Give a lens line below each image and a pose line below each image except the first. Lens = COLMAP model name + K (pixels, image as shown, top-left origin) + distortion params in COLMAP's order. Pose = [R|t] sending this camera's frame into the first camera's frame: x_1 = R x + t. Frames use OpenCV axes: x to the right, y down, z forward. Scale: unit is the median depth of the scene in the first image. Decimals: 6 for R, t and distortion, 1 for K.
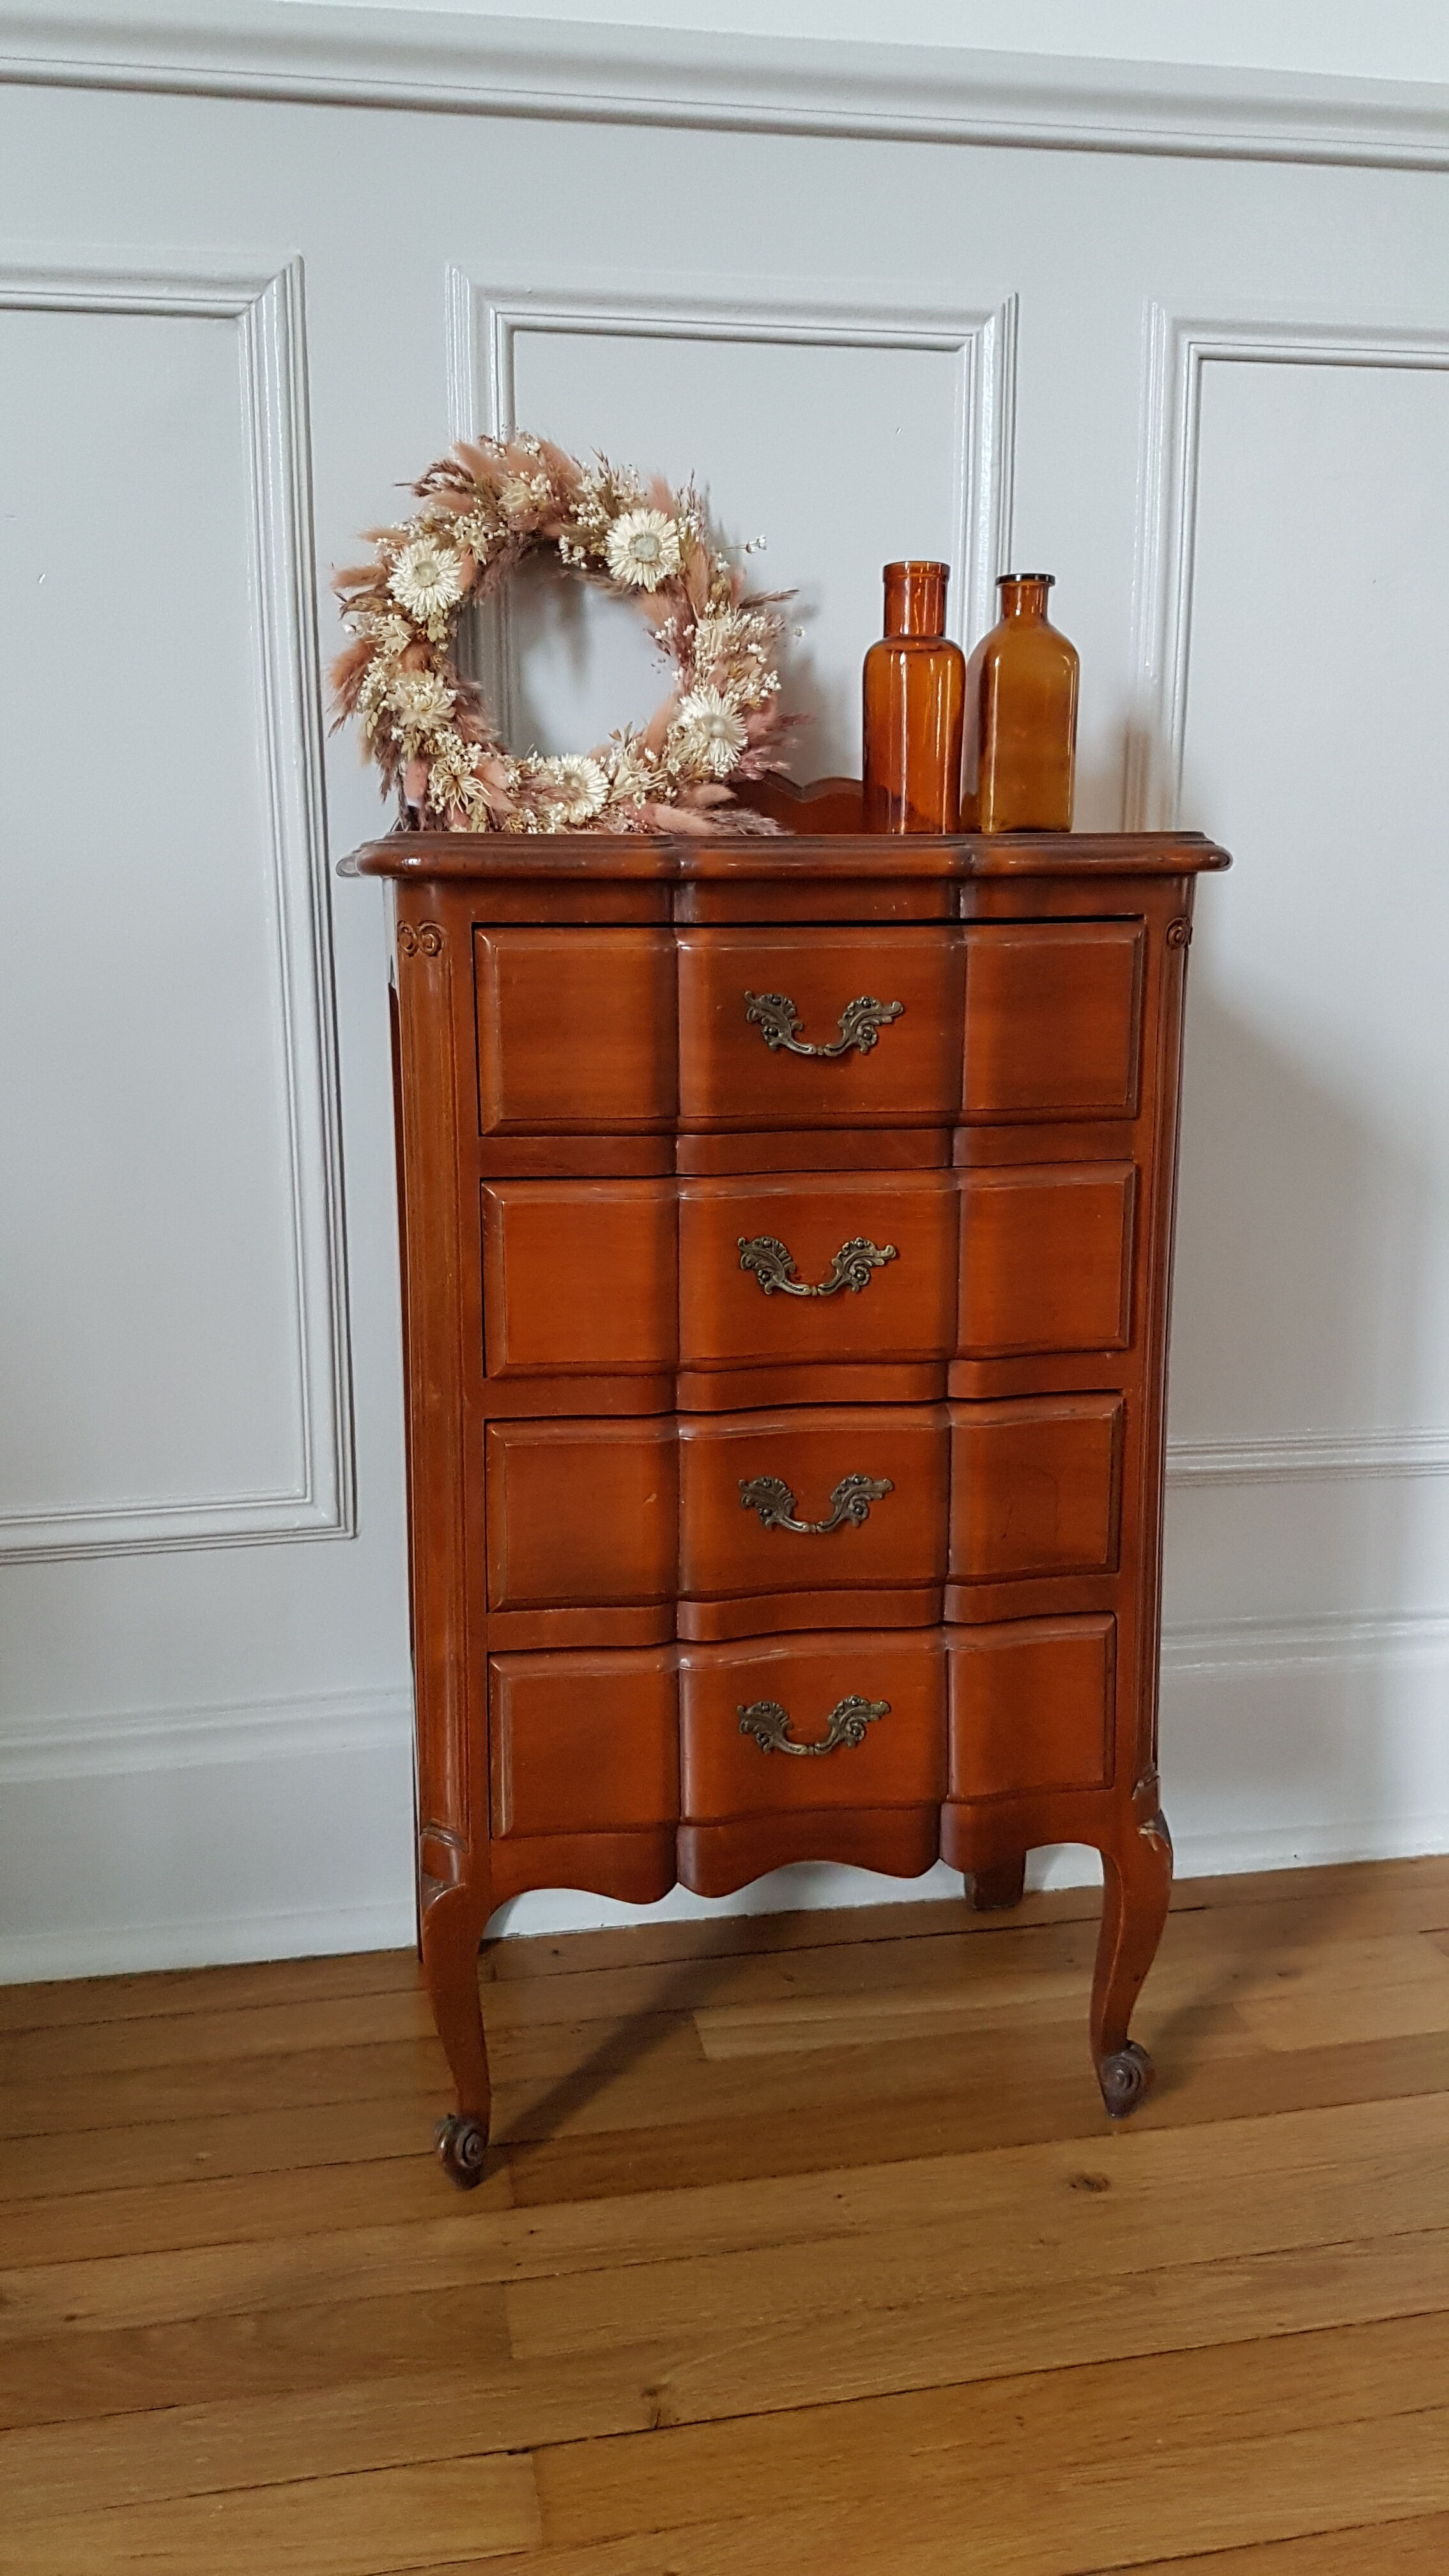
lens RADIAL K [[1929.9, 0, 706.3], [0, 1929.9, 1271.8], [0, 0, 1]] dist [0.141865, -0.209459]
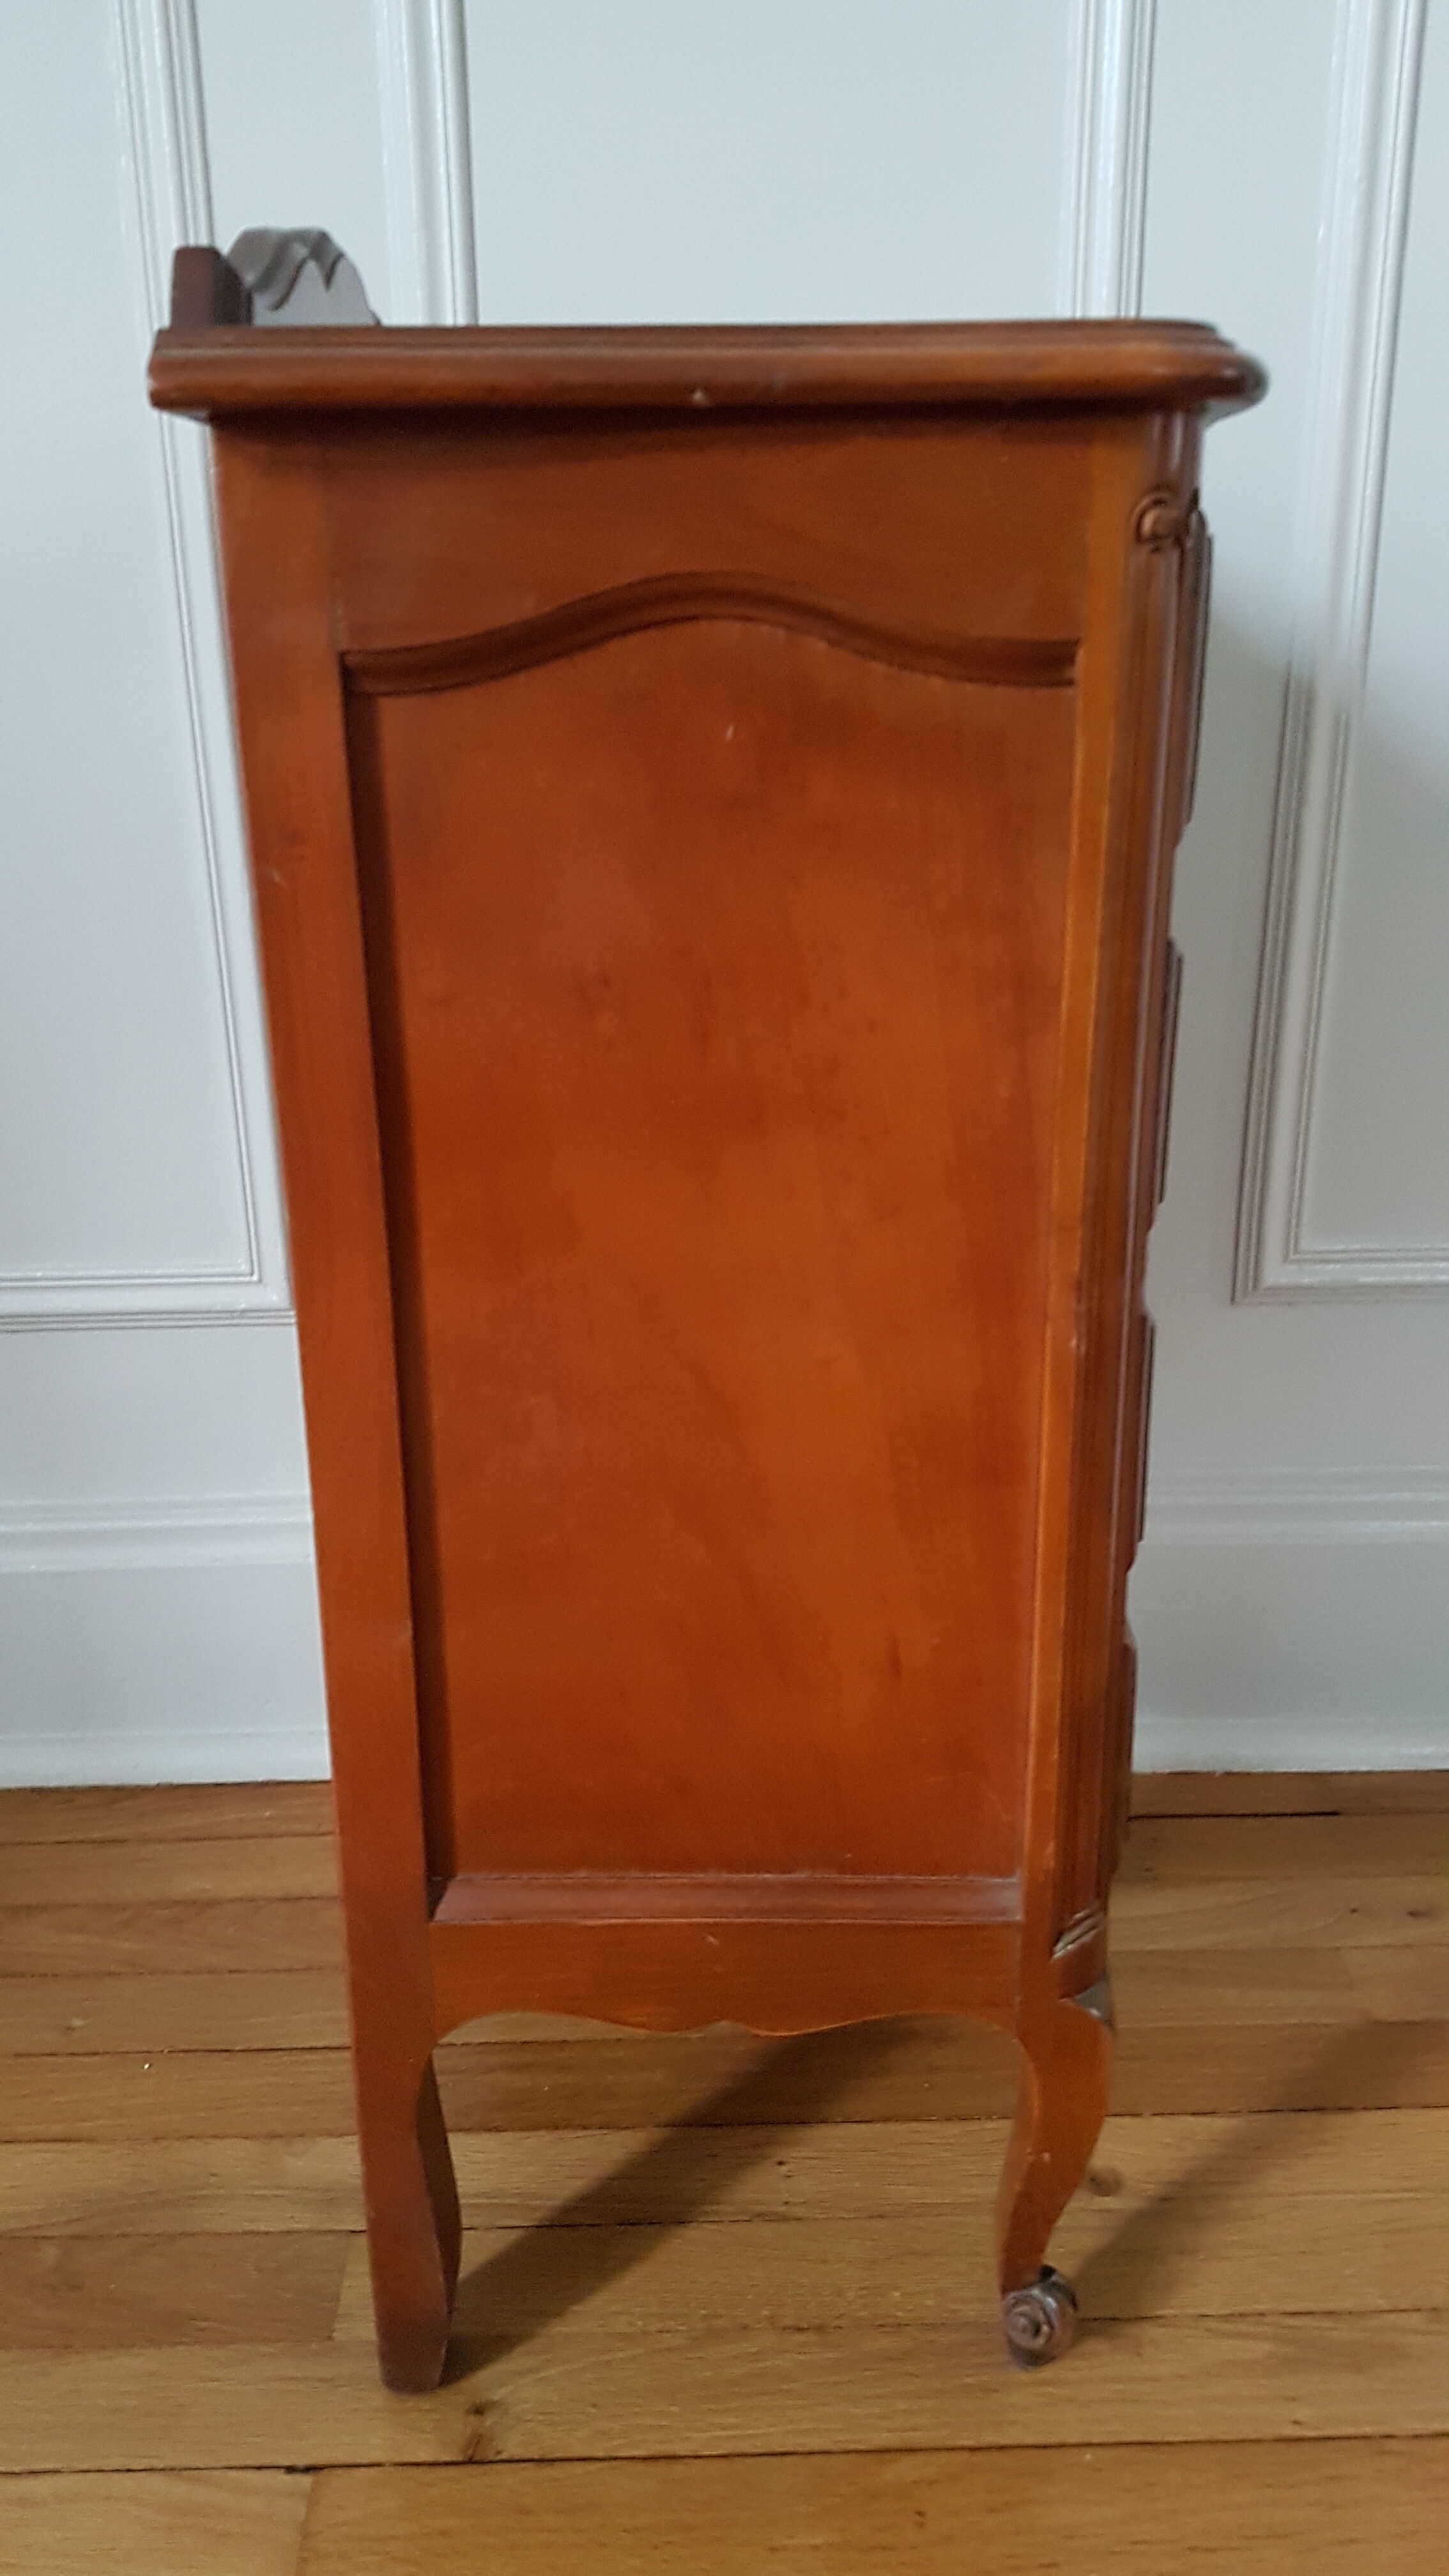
lens RADIAL K [[1948.6, 0, 700.5], [0, 1948.6, 1263.2], [0, 0, 1]] dist [0.154844, -0.208054]
pose [[0.985430, 0.043395, -0.164455, 0.164984], [-0.019470, 0.989329, 0.144389, -0.021359], [0.168966, -0.139084, 0.975759, 0.252826]]
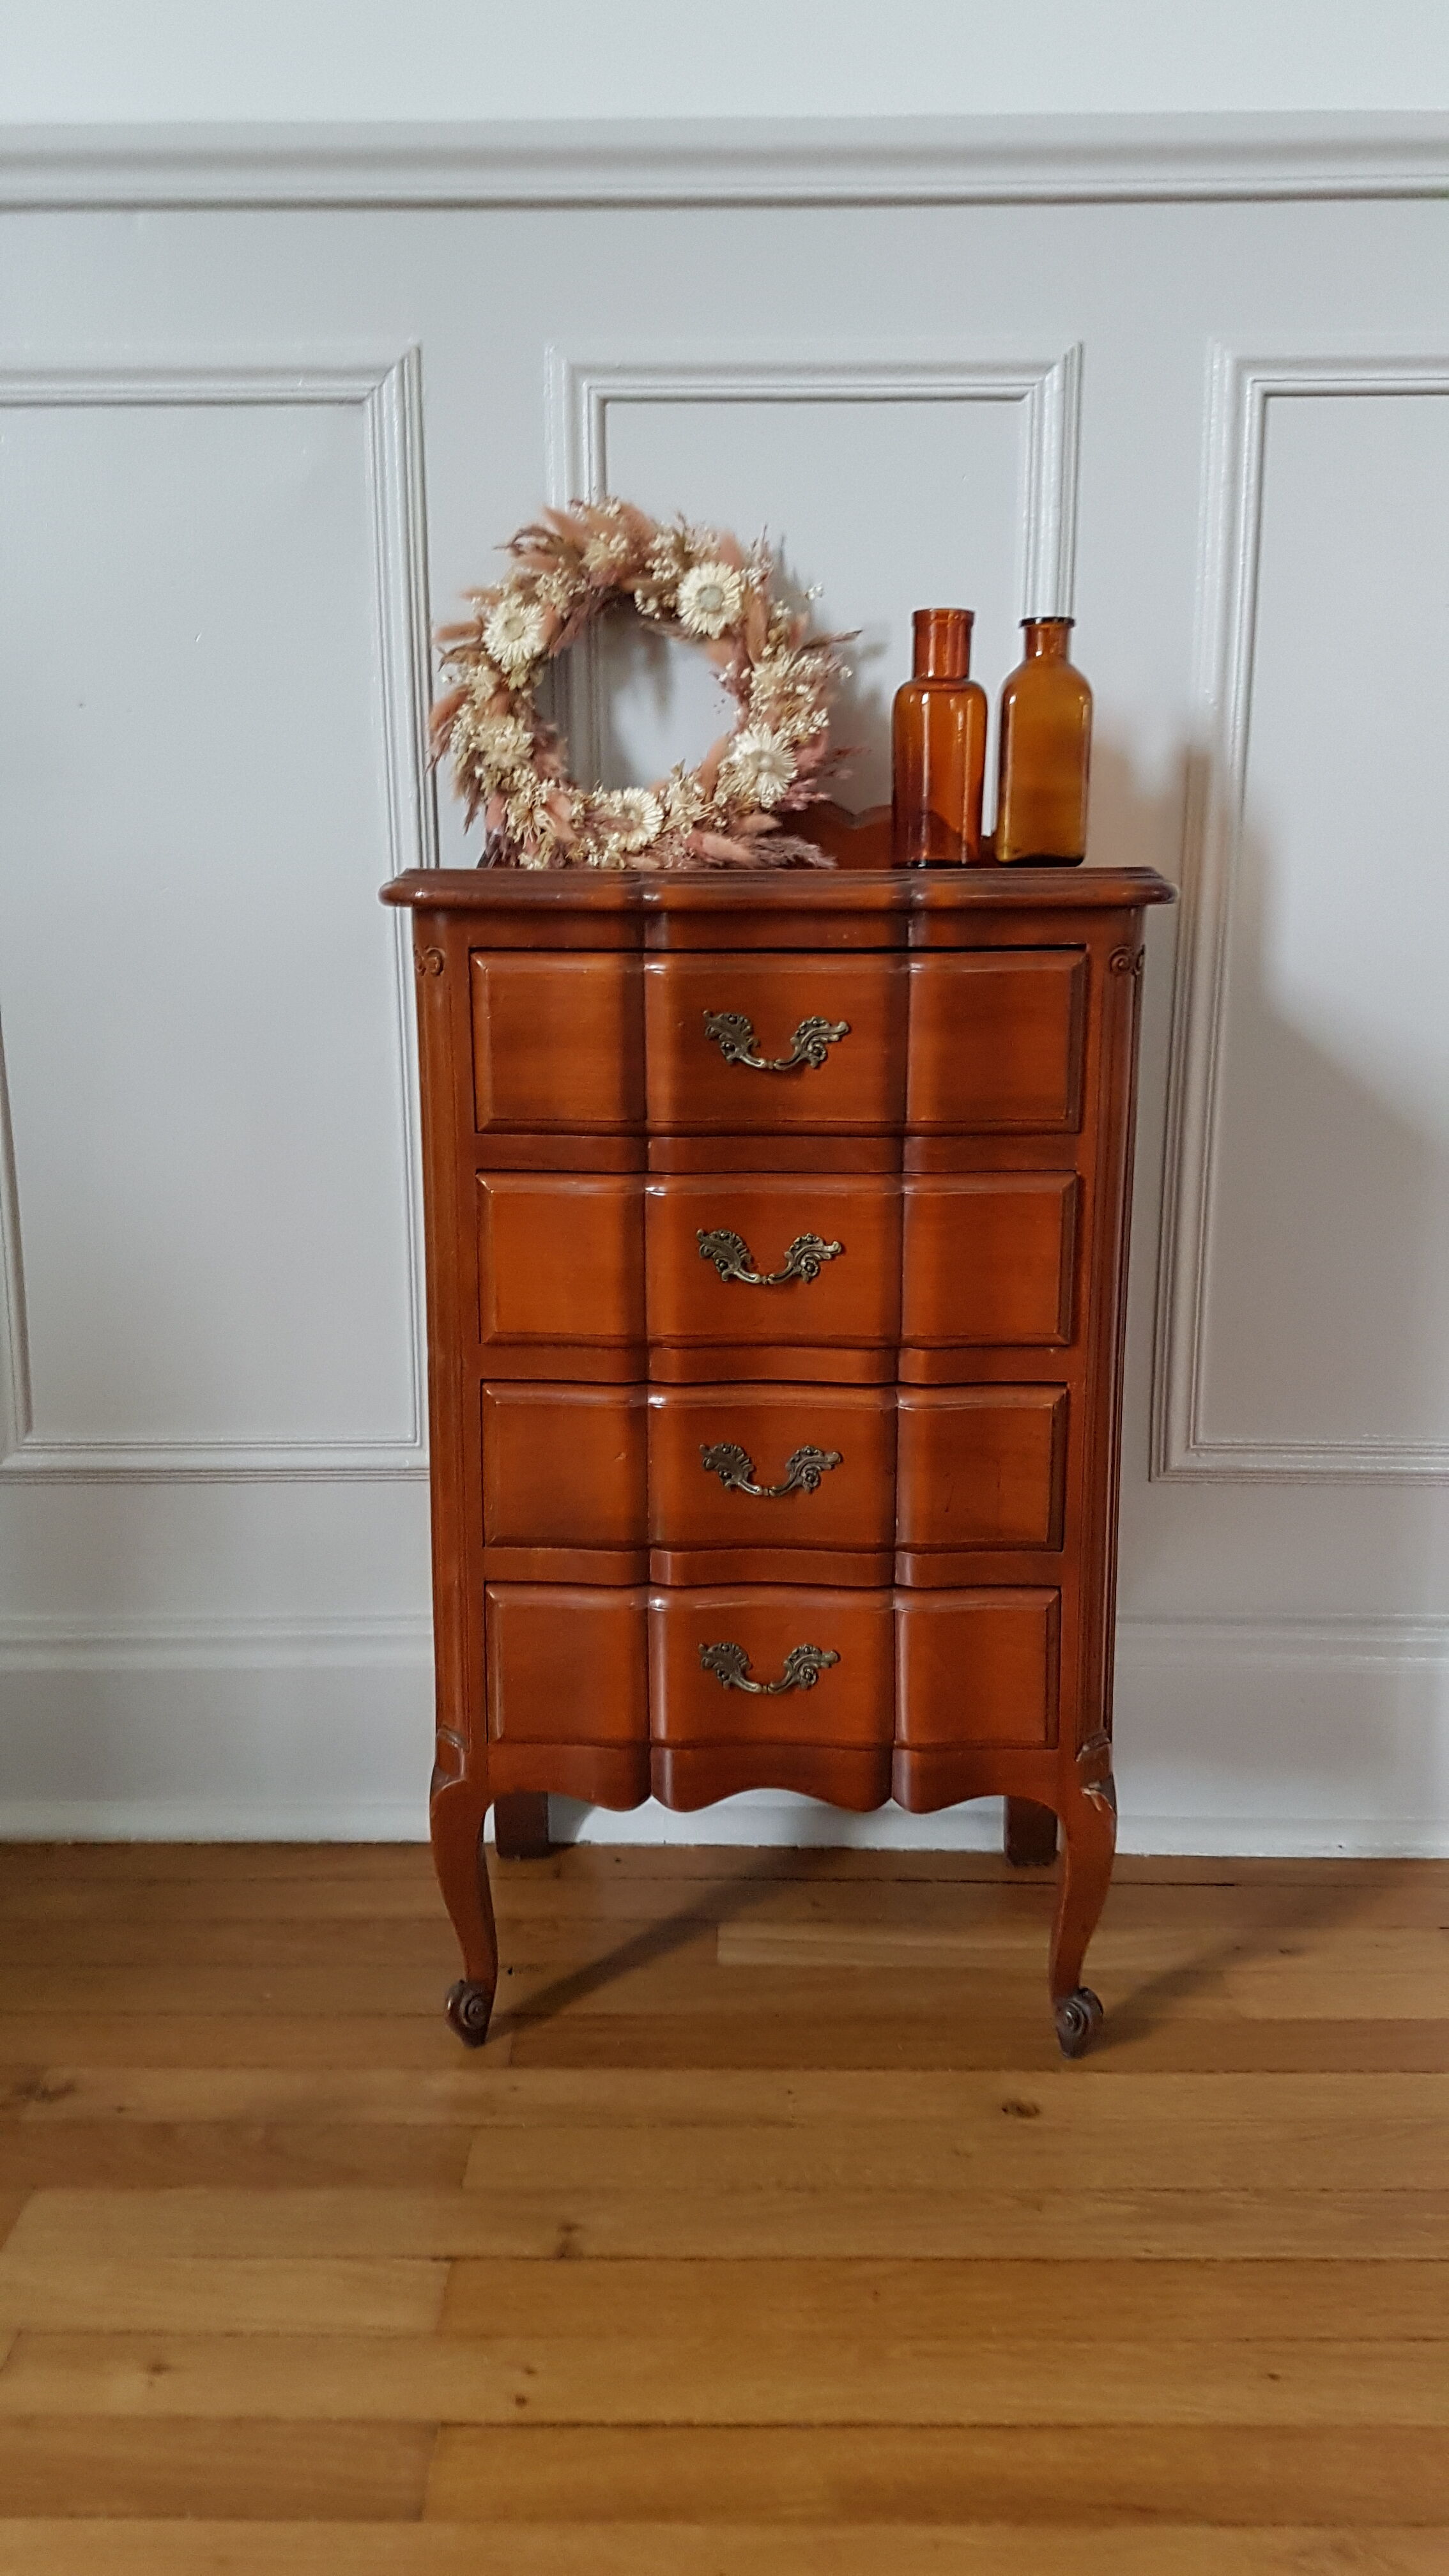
lens RADIAL K [[1900.7, 0, 724.5], [0, 1900.7, 1288.0], [0, 0, 1]] dist [0.151352, -0.192842]
pose [[0.980758, 0.043590, -0.190297, 0.235285], [-0.039673, 0.998916, 0.024349, -0.010844], [0.191152, -0.016331, 0.981425, -0.081866]]
